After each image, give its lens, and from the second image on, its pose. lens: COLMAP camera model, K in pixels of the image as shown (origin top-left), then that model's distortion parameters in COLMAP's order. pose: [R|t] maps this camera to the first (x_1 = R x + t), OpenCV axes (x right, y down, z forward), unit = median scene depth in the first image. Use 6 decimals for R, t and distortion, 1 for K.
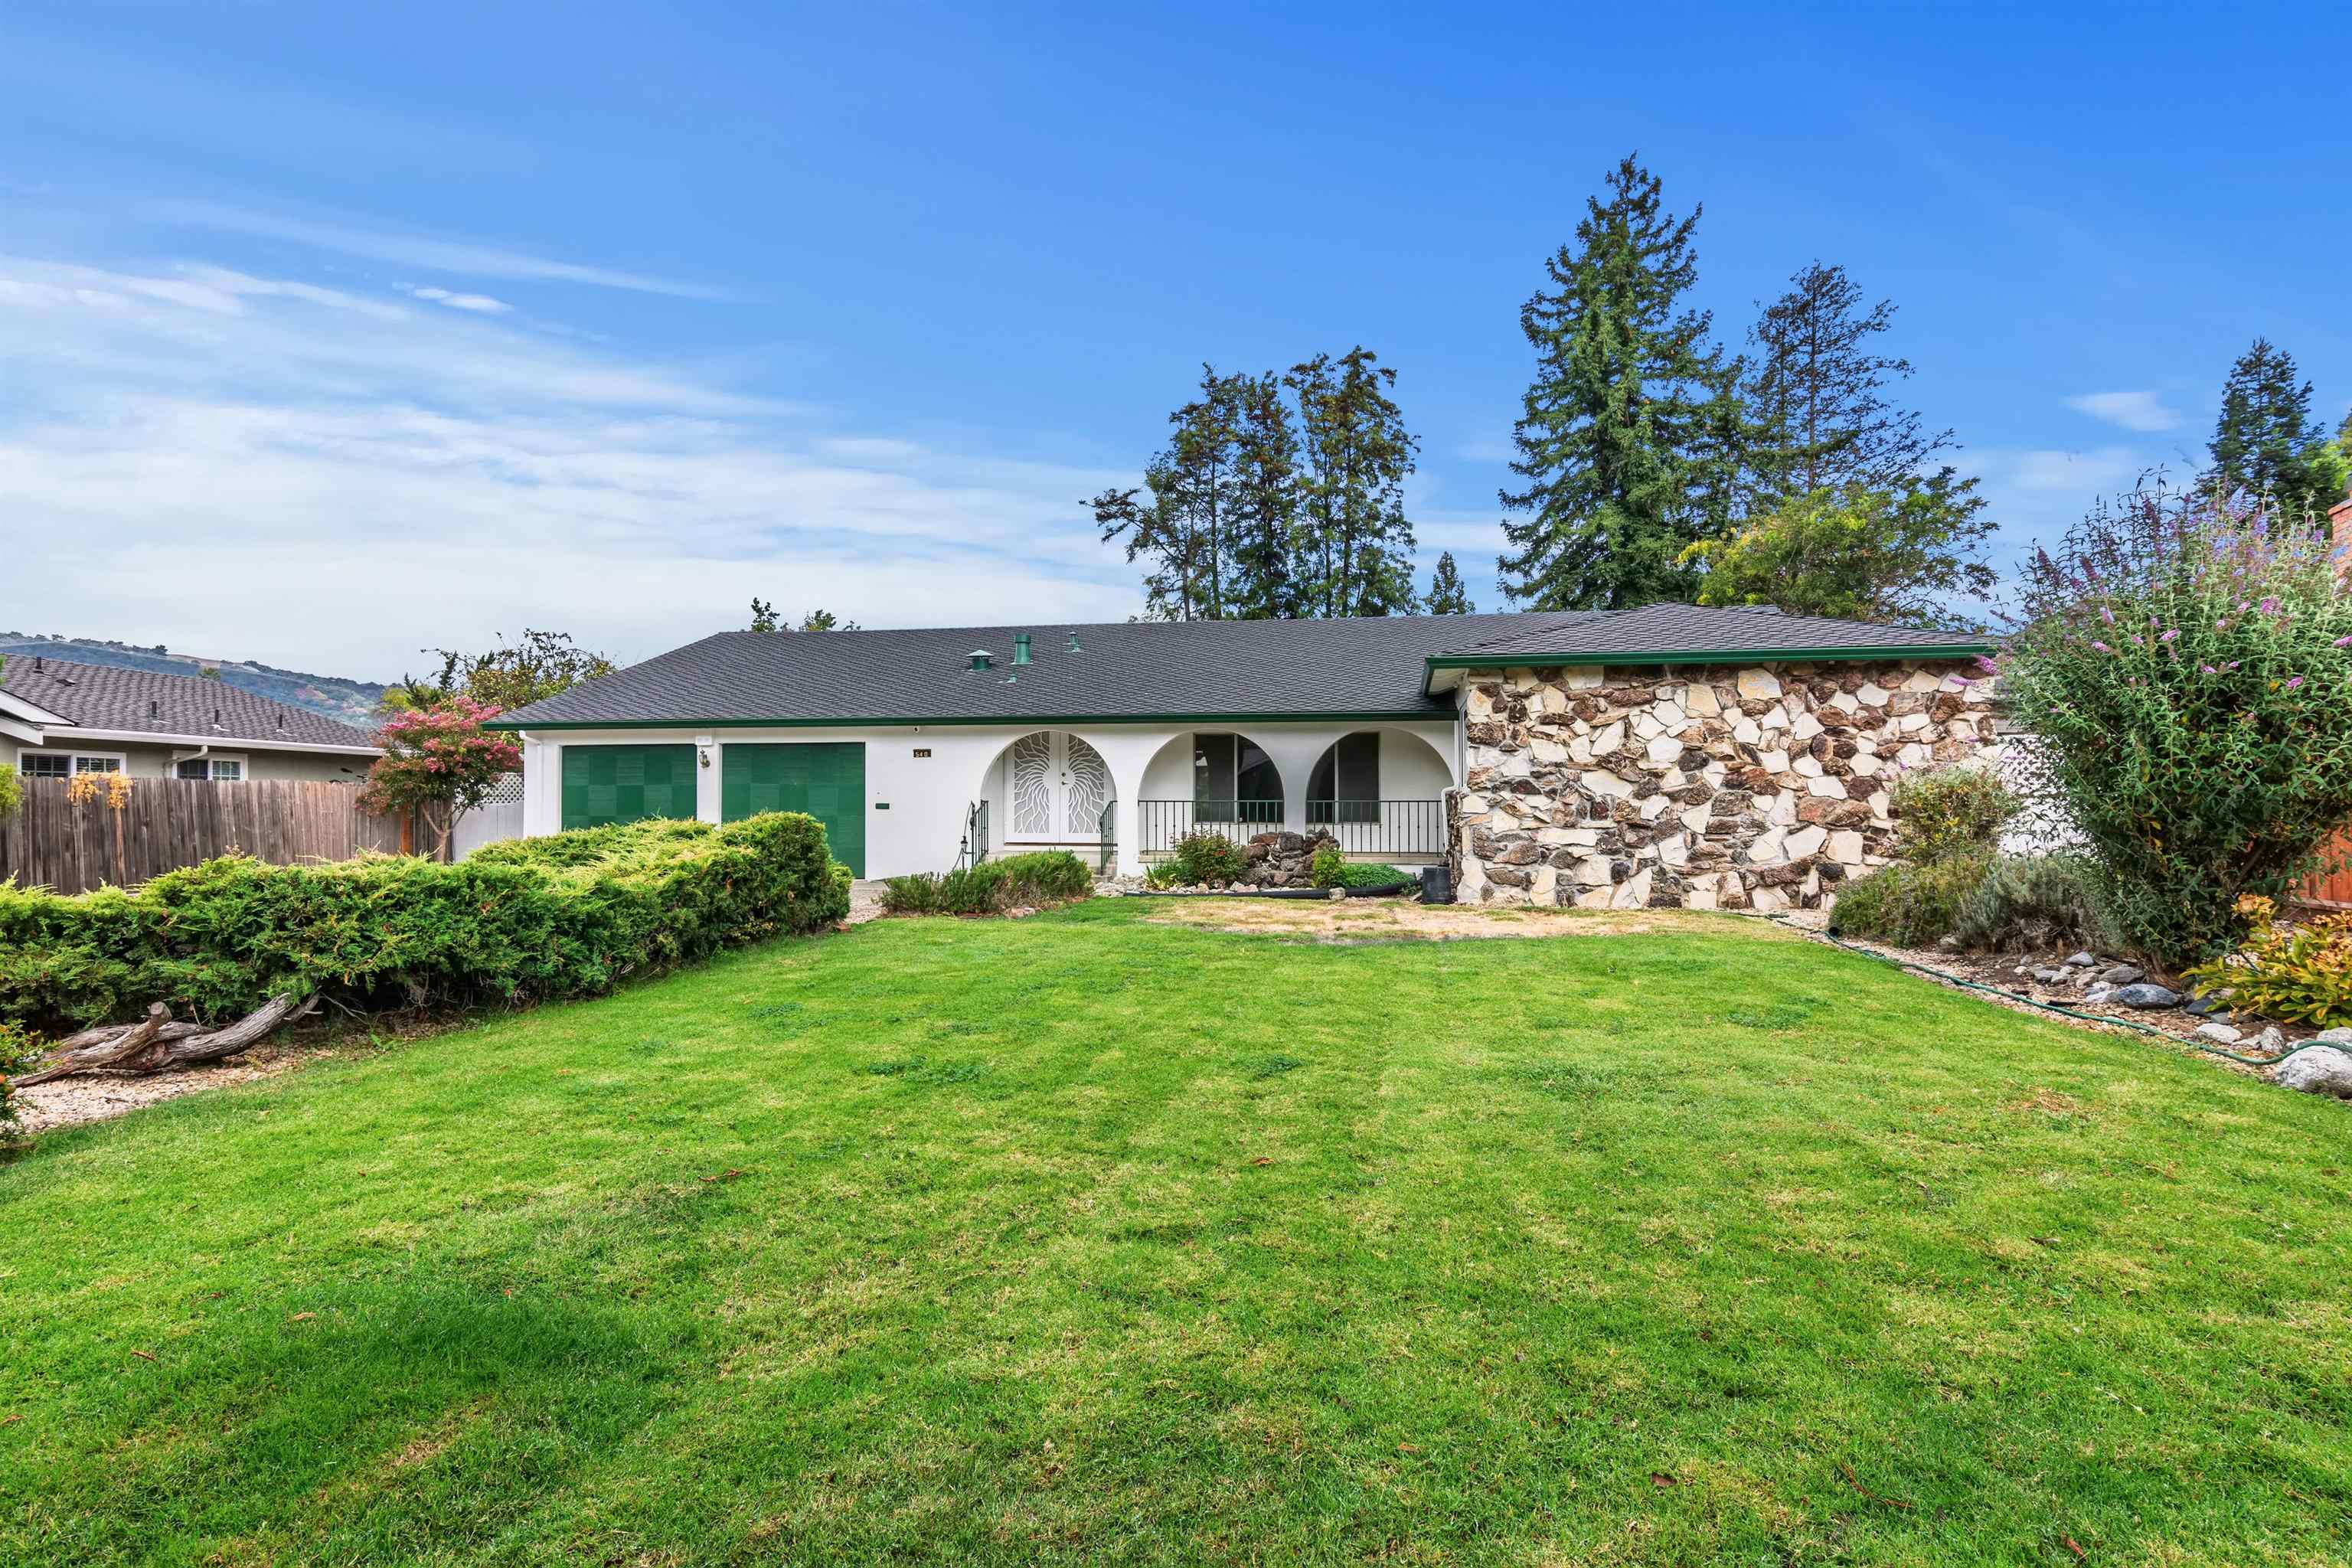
lens RADIAL K [[1205.6, 0, 1173.2], [0, 1205.6, 799.6], [0, 0, 1]] dist [-0.011797, 0.000161]
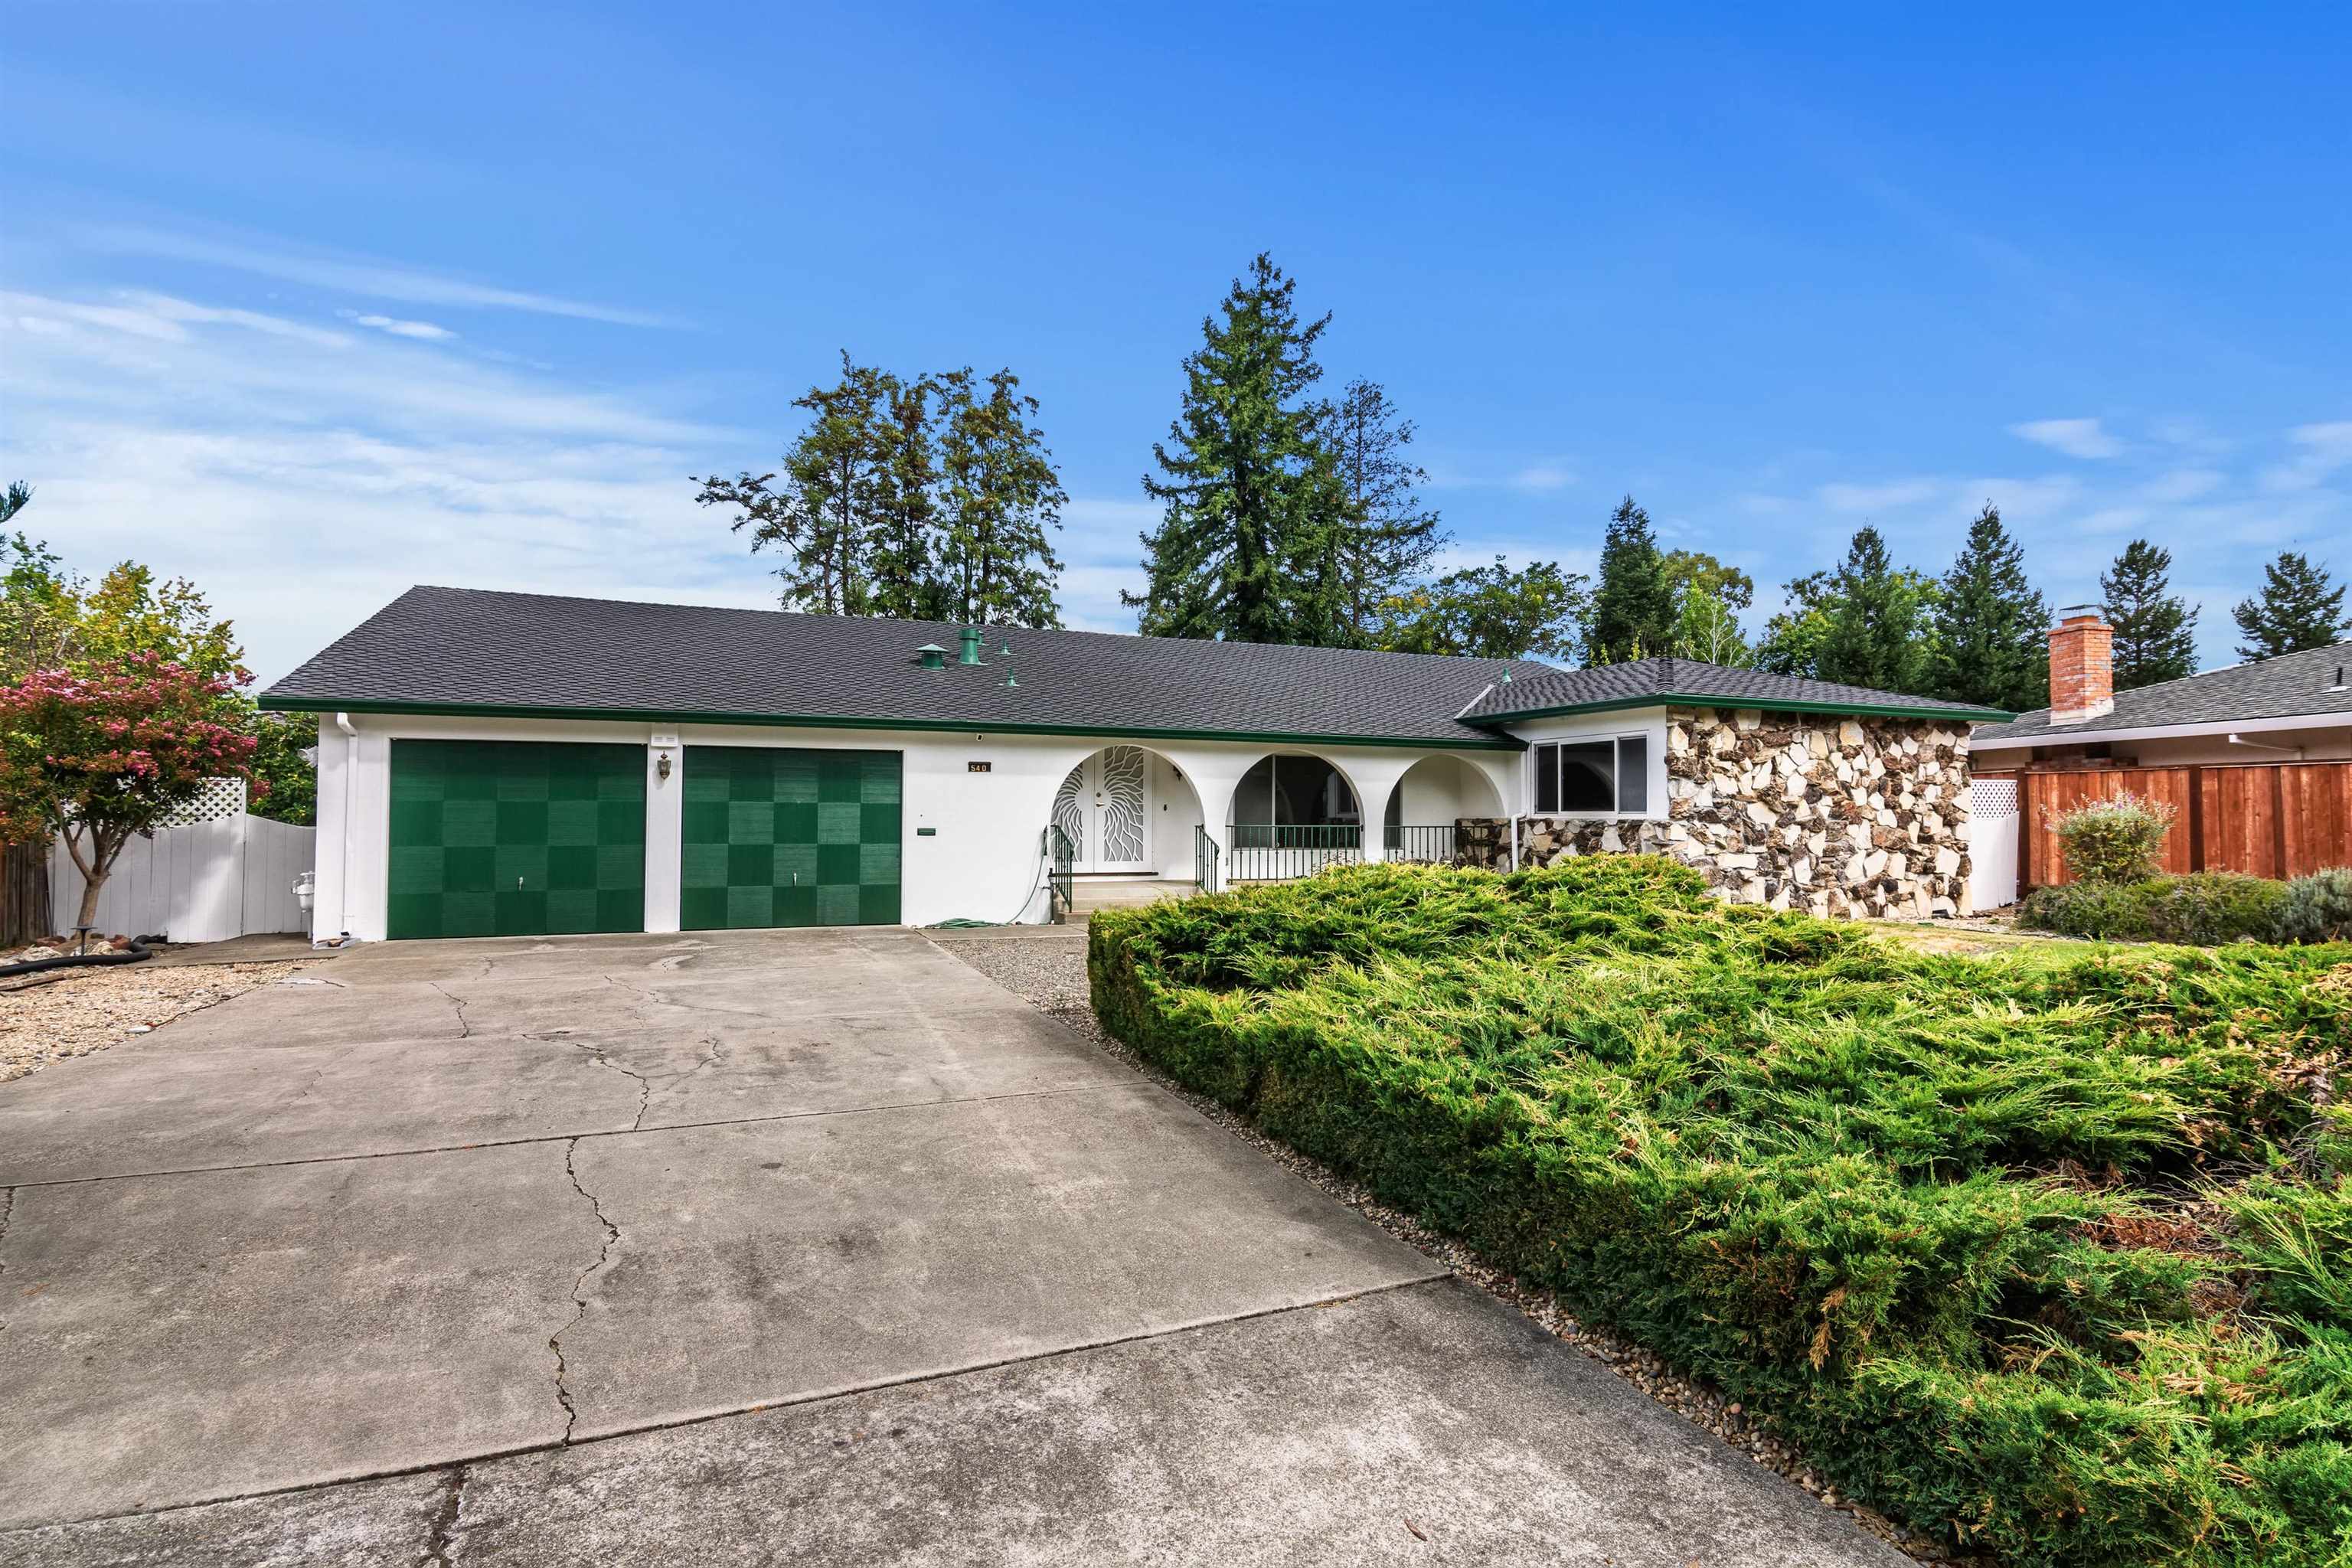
lens RADIAL K [[1144.4, 0, 1176.0], [0, 1144.4, 784.0], [0, 0, 1]] dist [-0.018427, 0.000021]
pose [[0.850926, 0.019838, 0.524911, -0.674202], [-0.005807, 0.999581, -0.028363, -0.007750], [-0.525254, 0.021087, 0.850684, 0.366965]]
